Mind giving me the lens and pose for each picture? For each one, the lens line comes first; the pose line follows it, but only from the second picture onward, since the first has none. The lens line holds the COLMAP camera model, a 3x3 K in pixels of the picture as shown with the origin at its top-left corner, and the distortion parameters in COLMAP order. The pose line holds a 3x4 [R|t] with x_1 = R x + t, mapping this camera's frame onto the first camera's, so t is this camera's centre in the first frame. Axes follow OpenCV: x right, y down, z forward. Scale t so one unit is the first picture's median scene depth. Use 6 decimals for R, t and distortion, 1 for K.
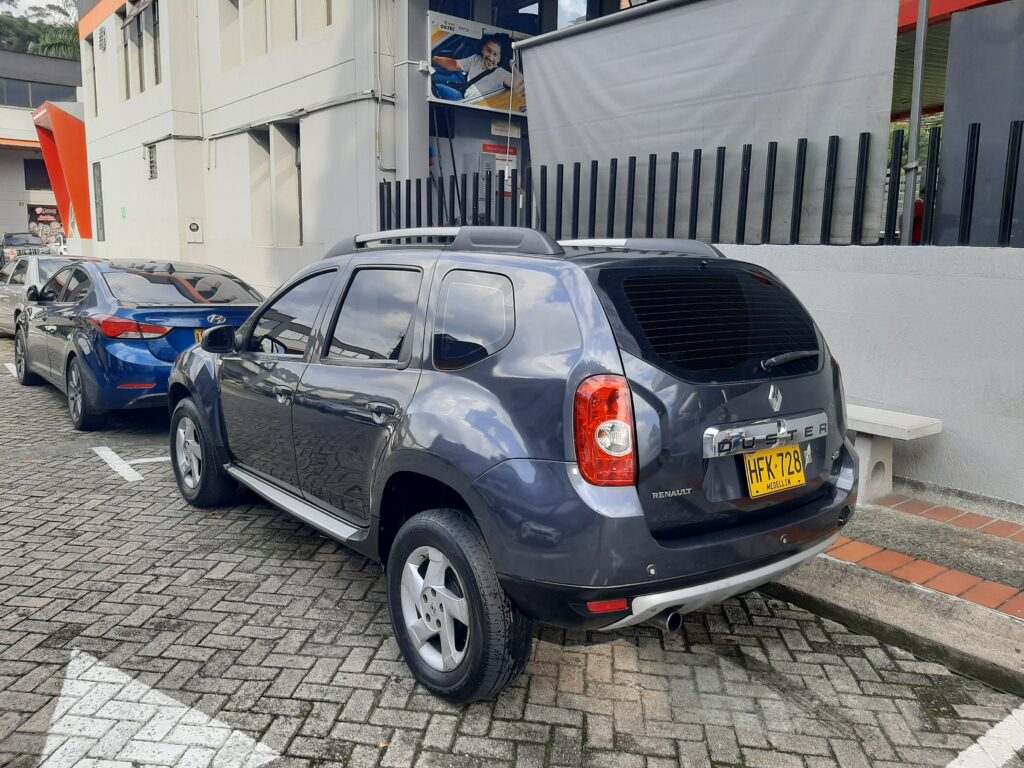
lens RADIAL K [[801.9, 0, 510.9], [0, 801.9, 382.9], [0, 0, 1]] dist [0.003433, -0.010126]
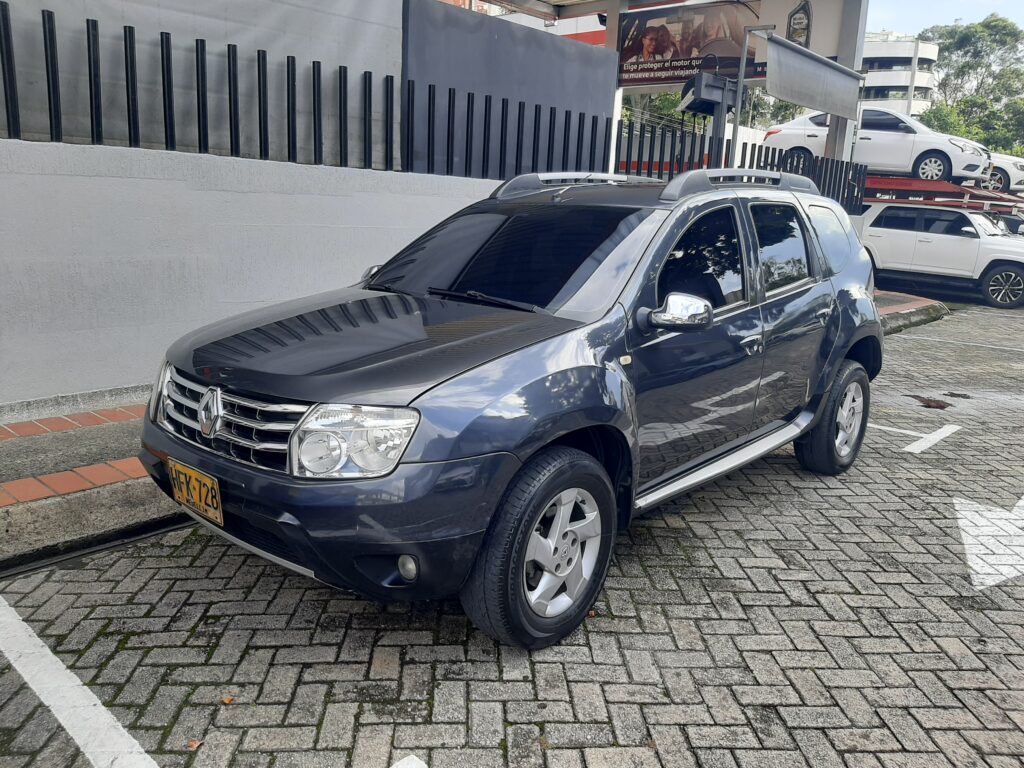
lens RADIAL K [[801.9, 0, 507.2], [0, 801.9, 378.1], [0, 0, 1]] dist [0.003433, -0.010126]
pose [[-0.155437, -0.237500, 0.958871, -1.197517], [0.112465, 0.960103, 0.256036, -0.230423], [-0.981423, 0.147637, -0.122525, 1.461147]]
